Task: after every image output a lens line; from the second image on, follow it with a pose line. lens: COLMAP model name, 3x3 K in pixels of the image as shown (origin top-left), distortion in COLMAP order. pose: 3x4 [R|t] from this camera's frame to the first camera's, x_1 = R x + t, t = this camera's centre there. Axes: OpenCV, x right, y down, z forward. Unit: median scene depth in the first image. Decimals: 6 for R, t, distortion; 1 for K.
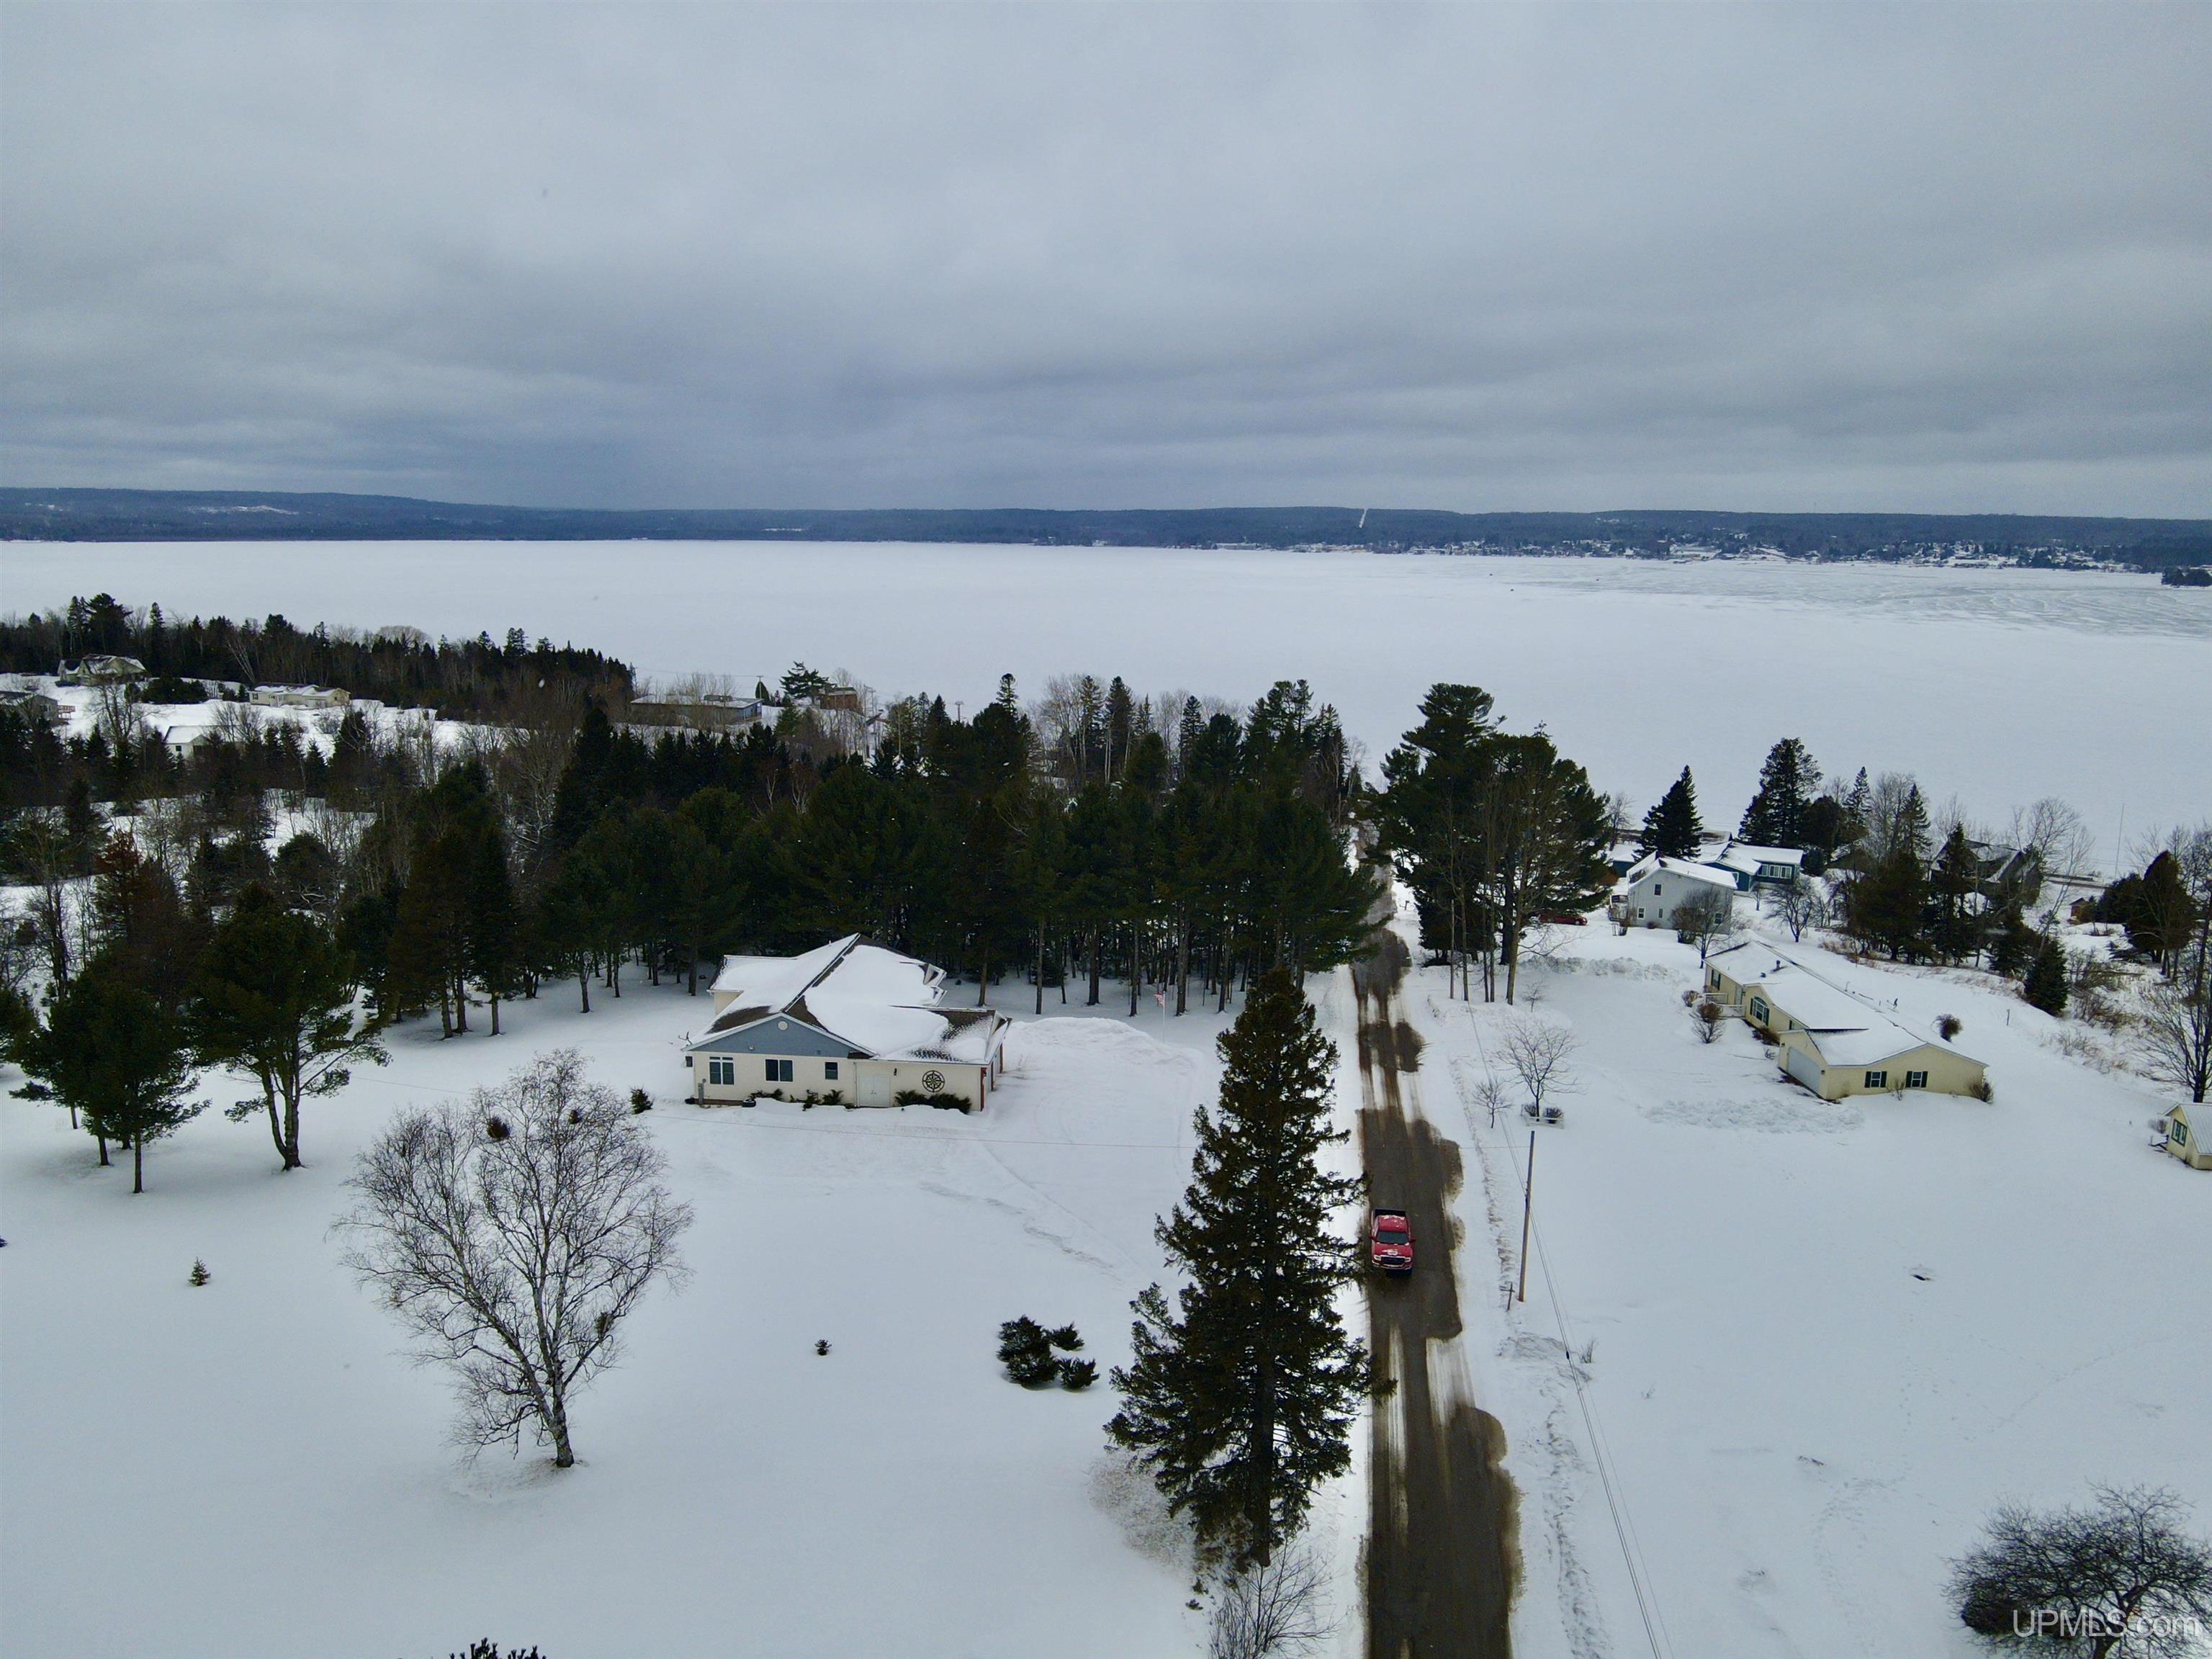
lens RADIAL K [[1644.1, 0, 1102.2], [0, 1644.1, 841.9], [0, 0, 1]] dist [-0.004390, -0.009353]
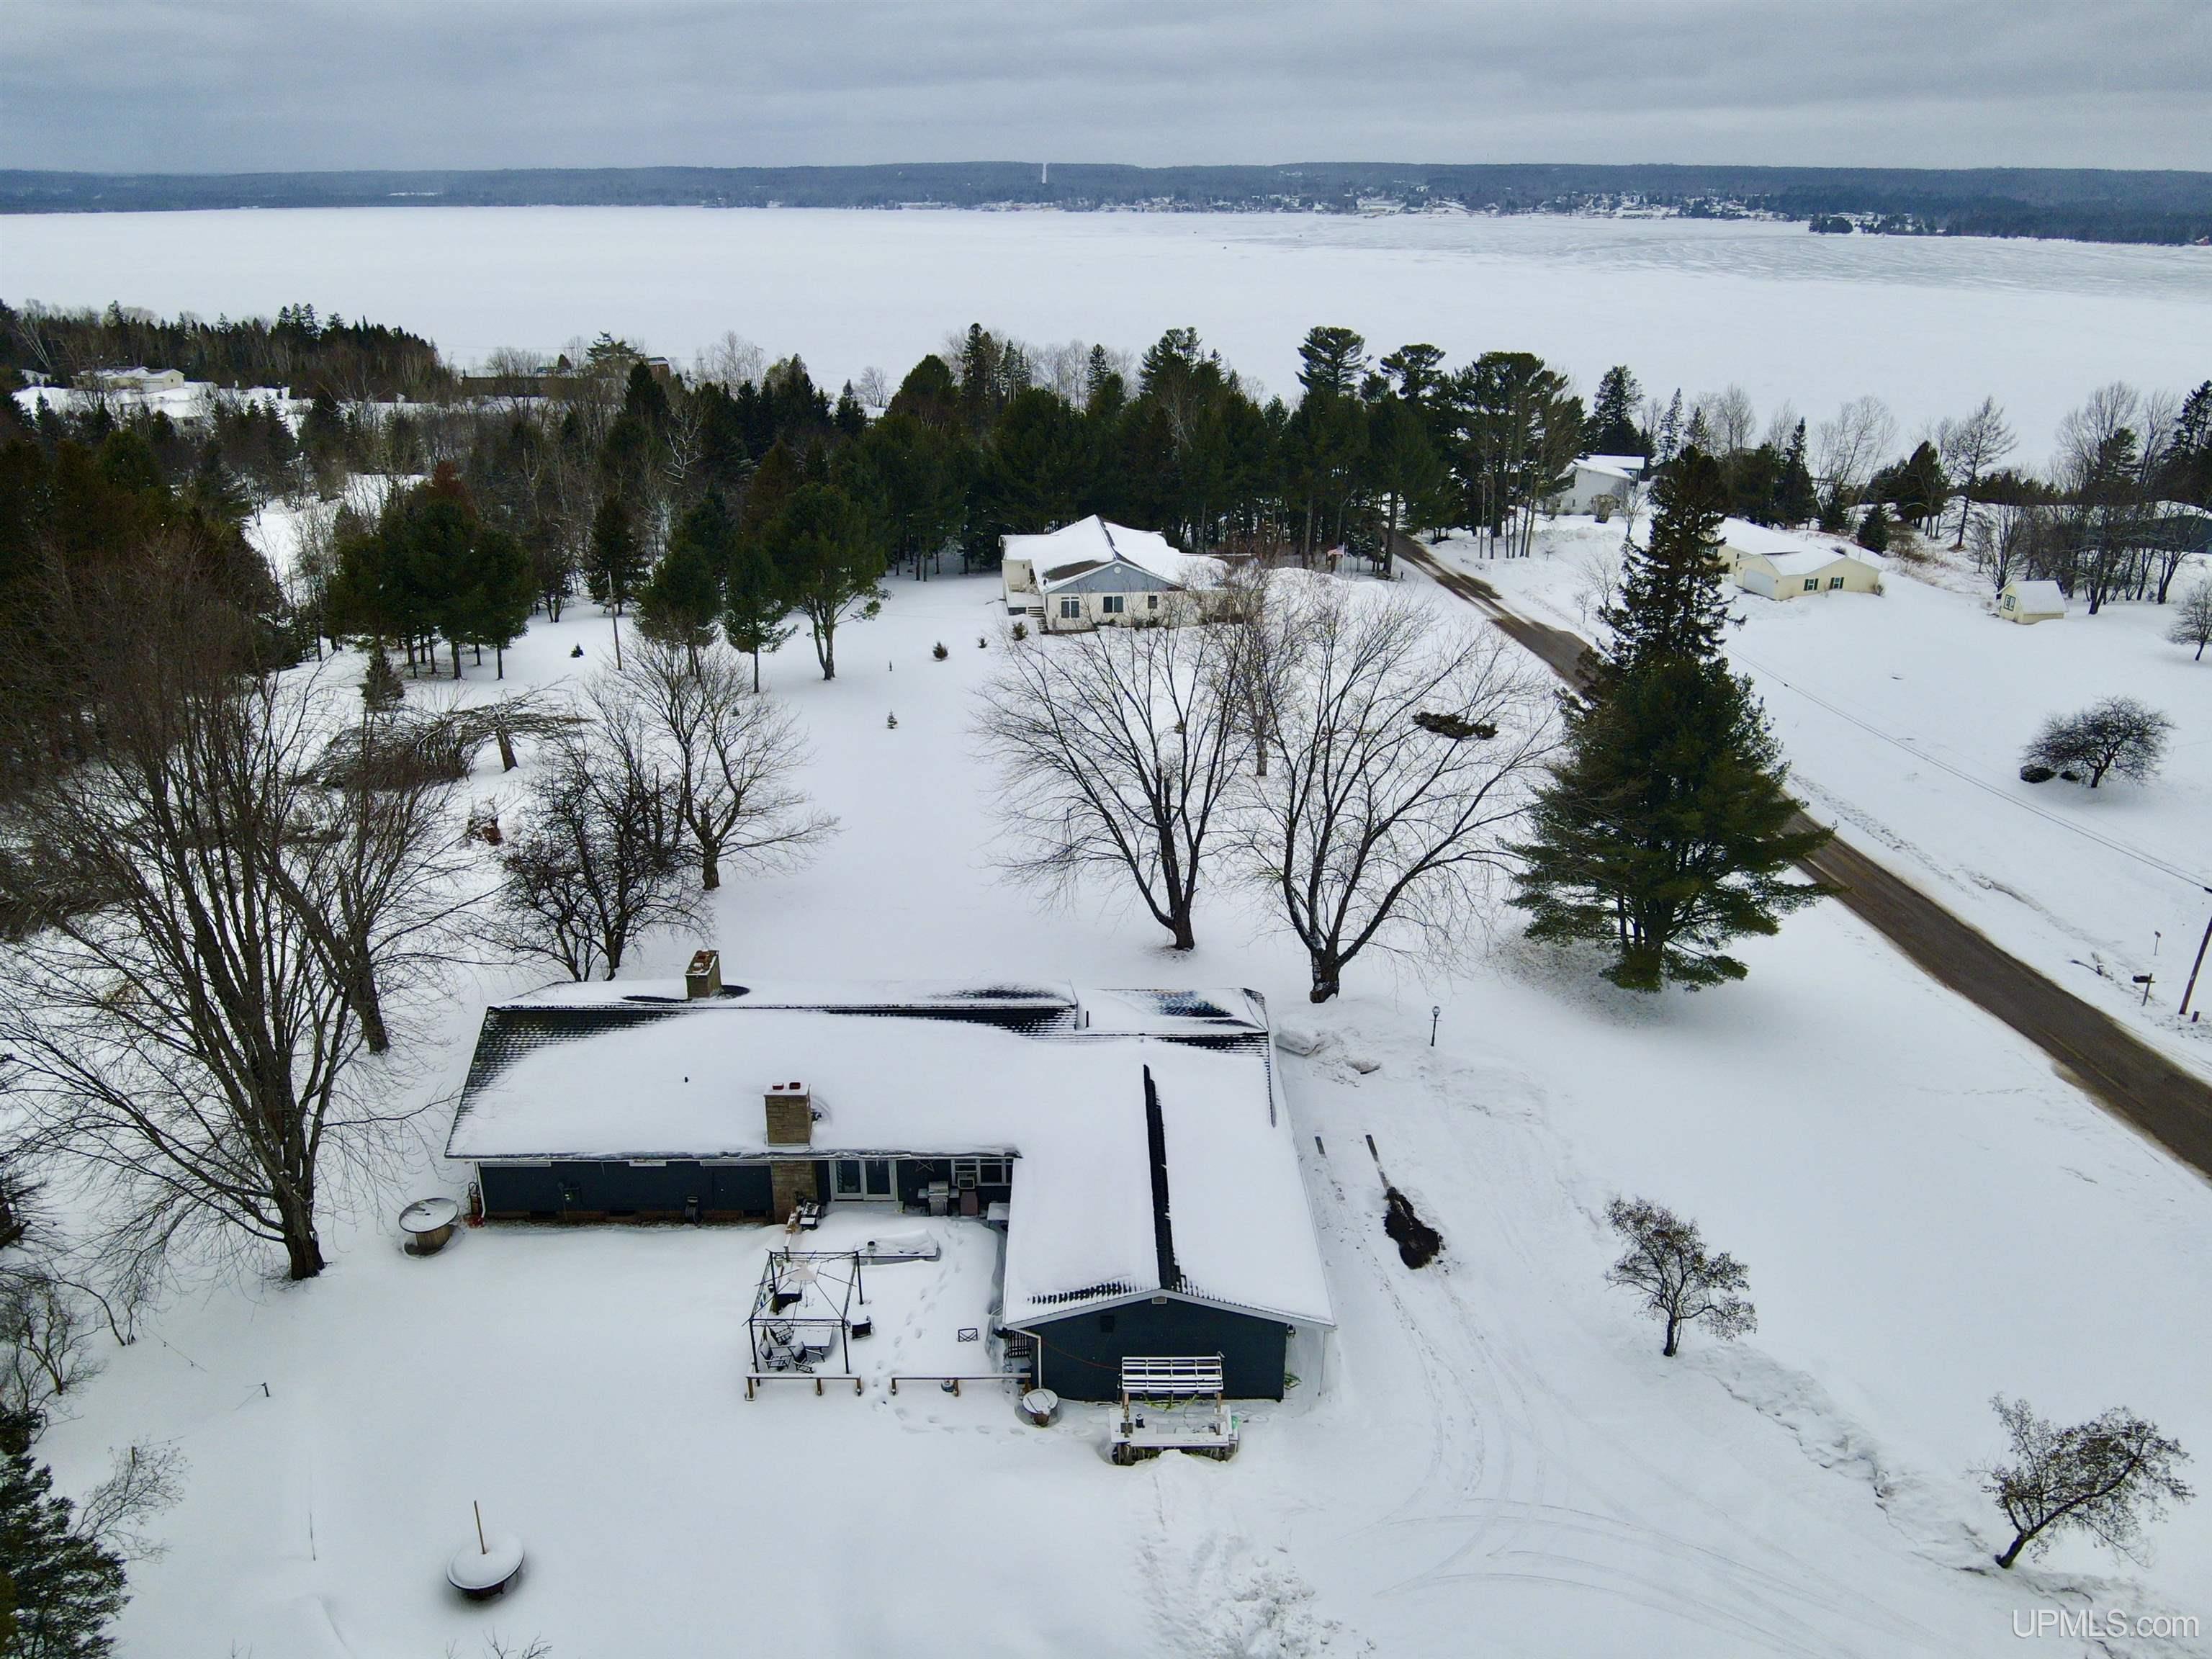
lens RADIAL K [[1644.1, 0, 1108.3], [0, 1644.1, 841.7], [0, 0, 1]] dist [-0.004390, -0.009353]
pose [[0.980883, -0.080848, 0.177007, -0.356581], [0.045707, 0.979881, 0.194277, 0.052139], [-0.189152, -0.182473, 0.964845, -0.270885]]
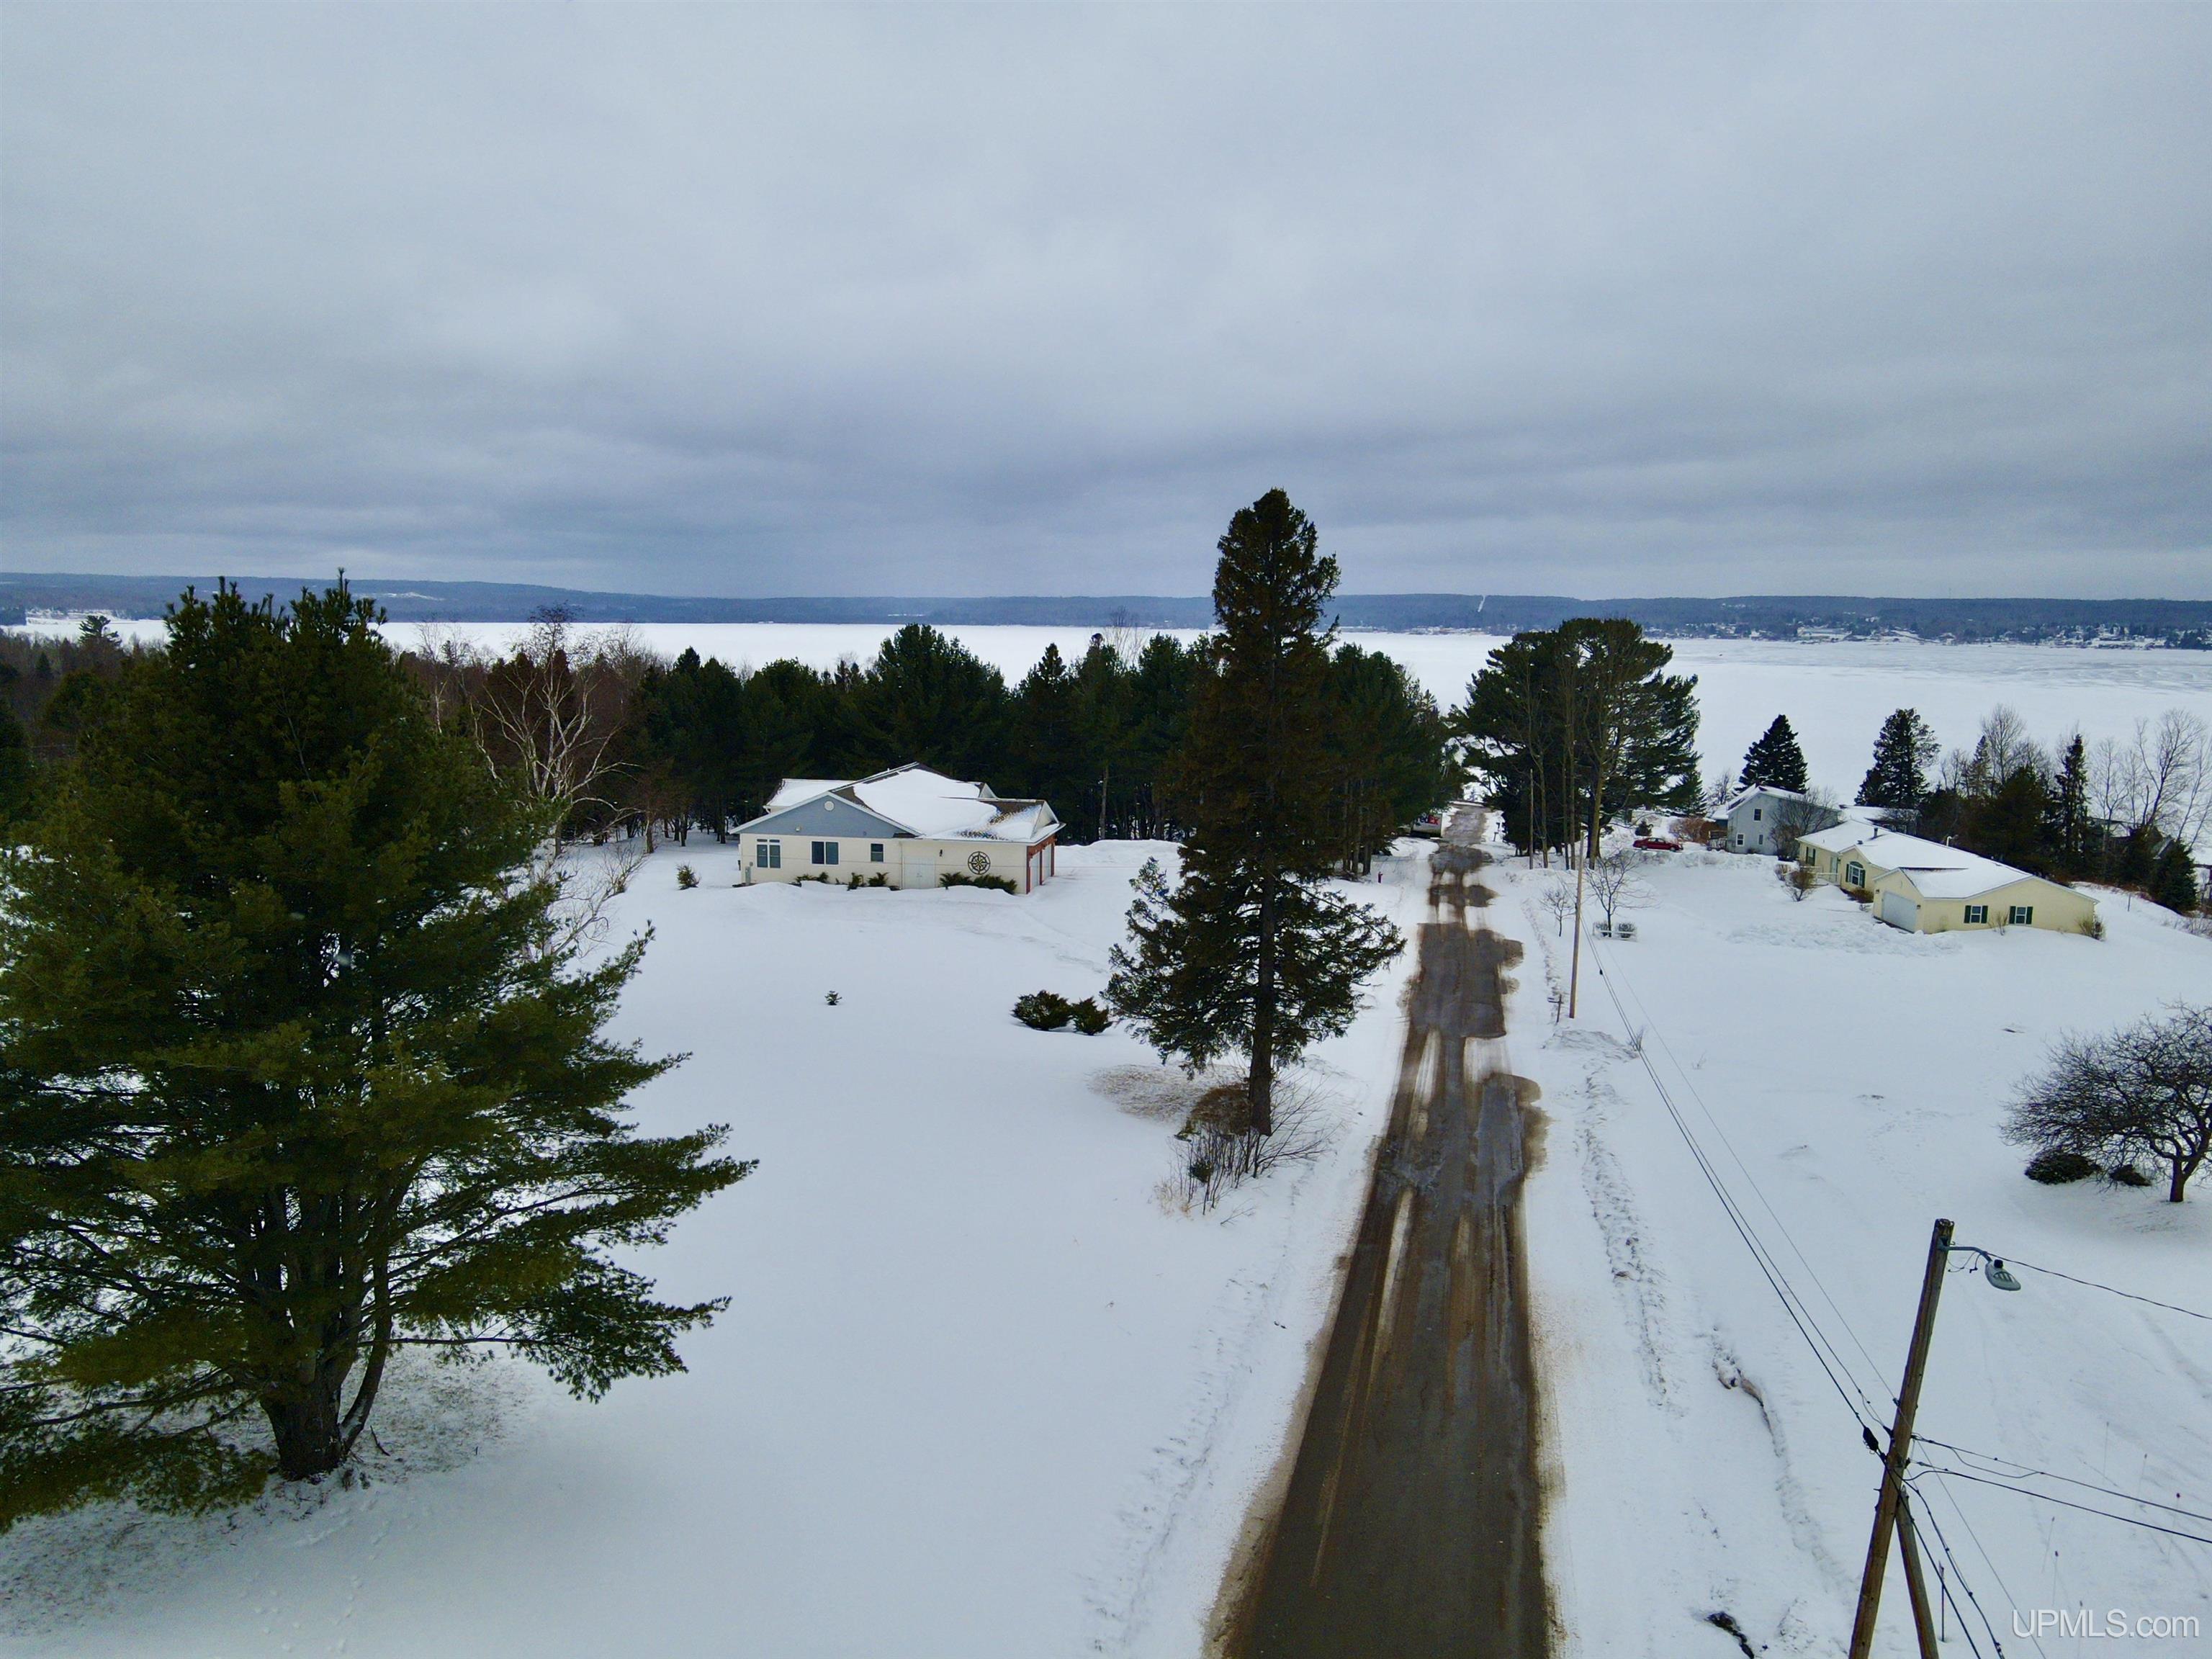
lens RADIAL K [[1644.1, 0, 1104.5], [0, 1644.1, 833.8], [0, 0, 1]] dist [-0.004390, -0.009353]
pose [[0.997566, 0.009014, -0.069140, 0.031133], [-0.013030, 0.998241, -0.057845, 0.142526], [0.068497, 0.058605, 0.995929, 0.018314]]
